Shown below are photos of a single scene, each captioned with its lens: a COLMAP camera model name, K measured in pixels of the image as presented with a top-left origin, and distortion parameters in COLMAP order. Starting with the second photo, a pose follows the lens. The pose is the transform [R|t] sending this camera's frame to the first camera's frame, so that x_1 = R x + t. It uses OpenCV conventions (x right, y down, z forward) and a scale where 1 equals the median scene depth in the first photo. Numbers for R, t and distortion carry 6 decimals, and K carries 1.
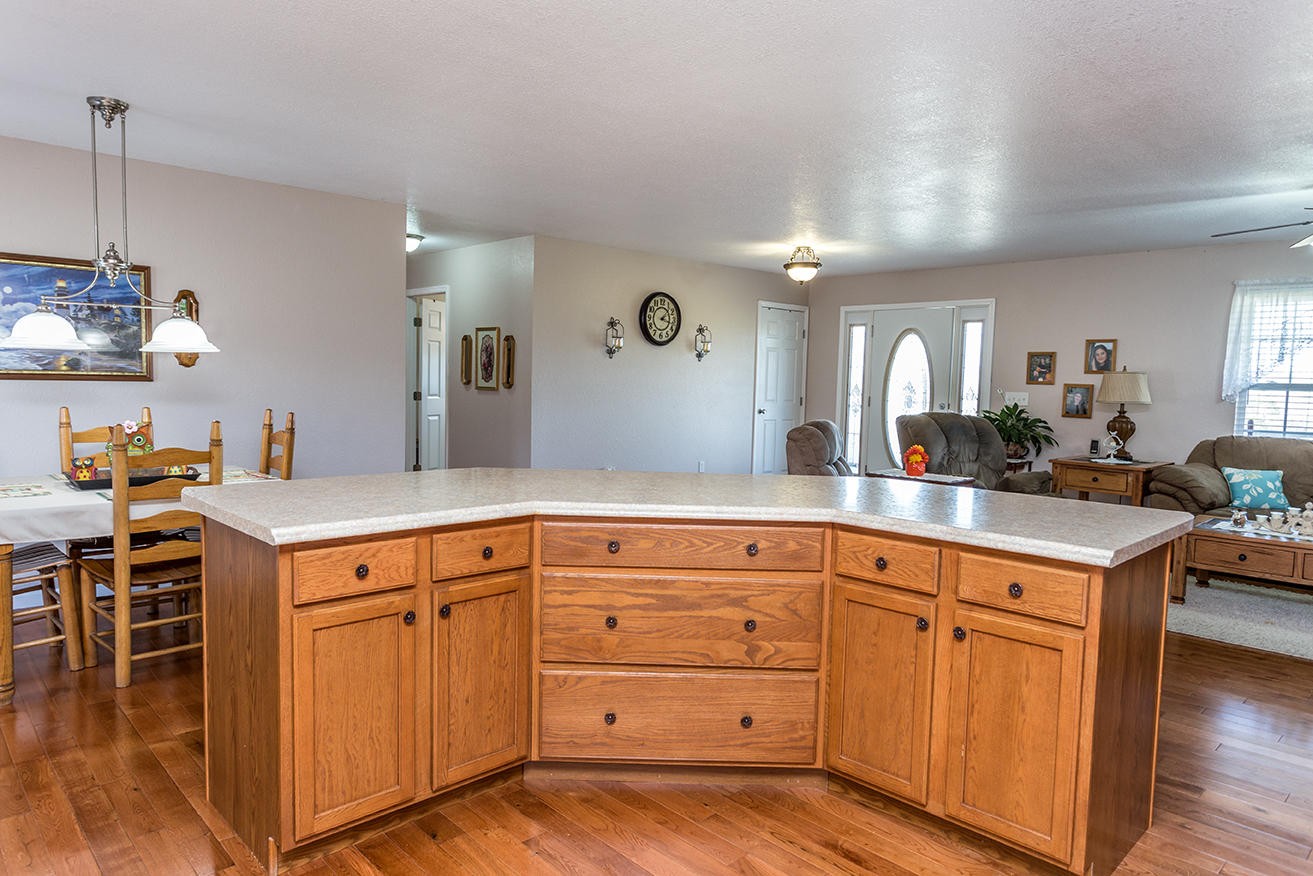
lens RADIAL K [[816.0, 0, 654.4], [0, 816.0, 439.0], [0, 0, 1]] dist [0.001361, -0.000218]
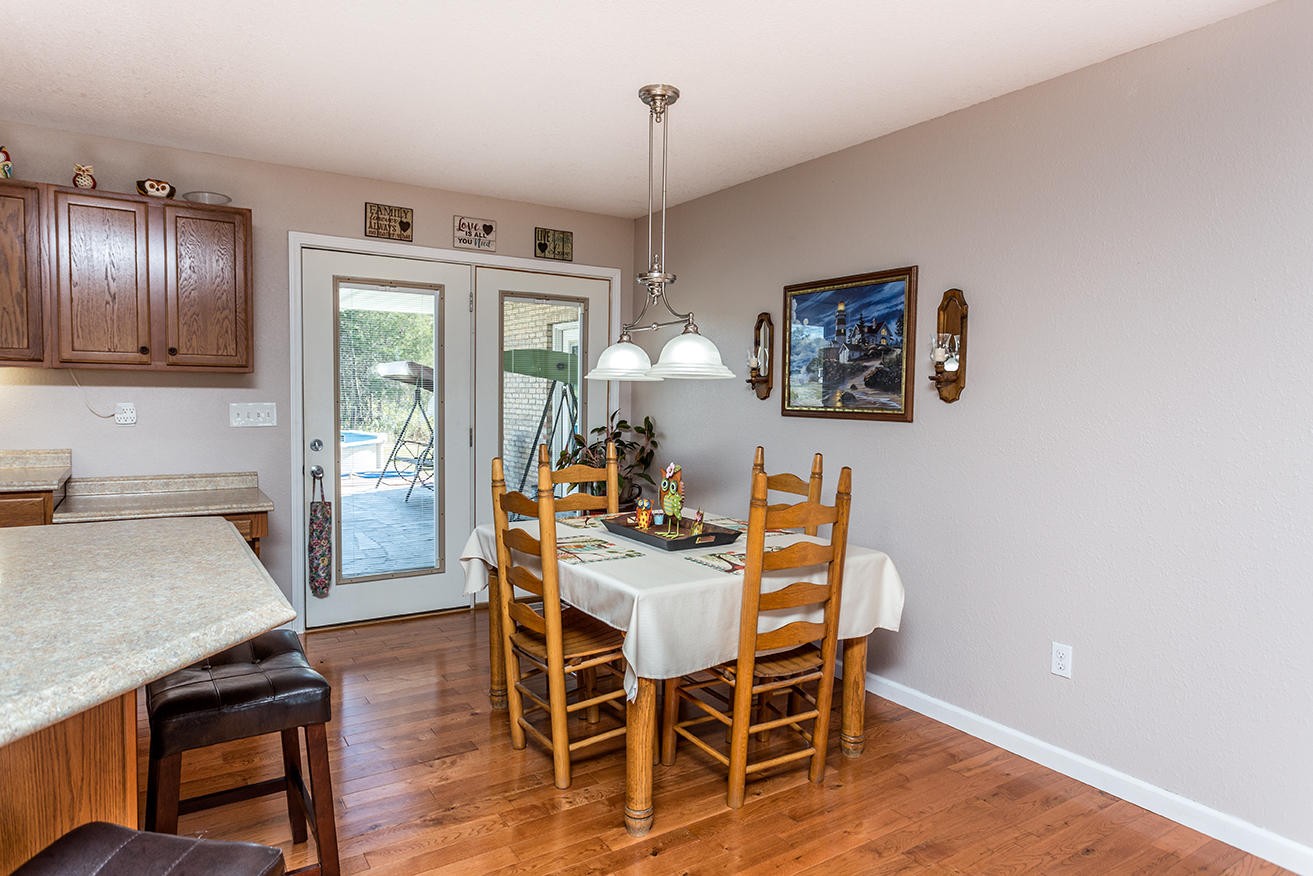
lens RADIAL K [[816.0, 0, 660.5], [0, 816.0, 439.8], [0, 0, 1]] dist [0.001361, -0.000218]
pose [[-0.188205, 0.031249, -0.981632, 0.152017], [-0.098773, 0.993824, 0.050575, -0.072678], [0.977150, 0.106478, -0.183956, 0.953818]]
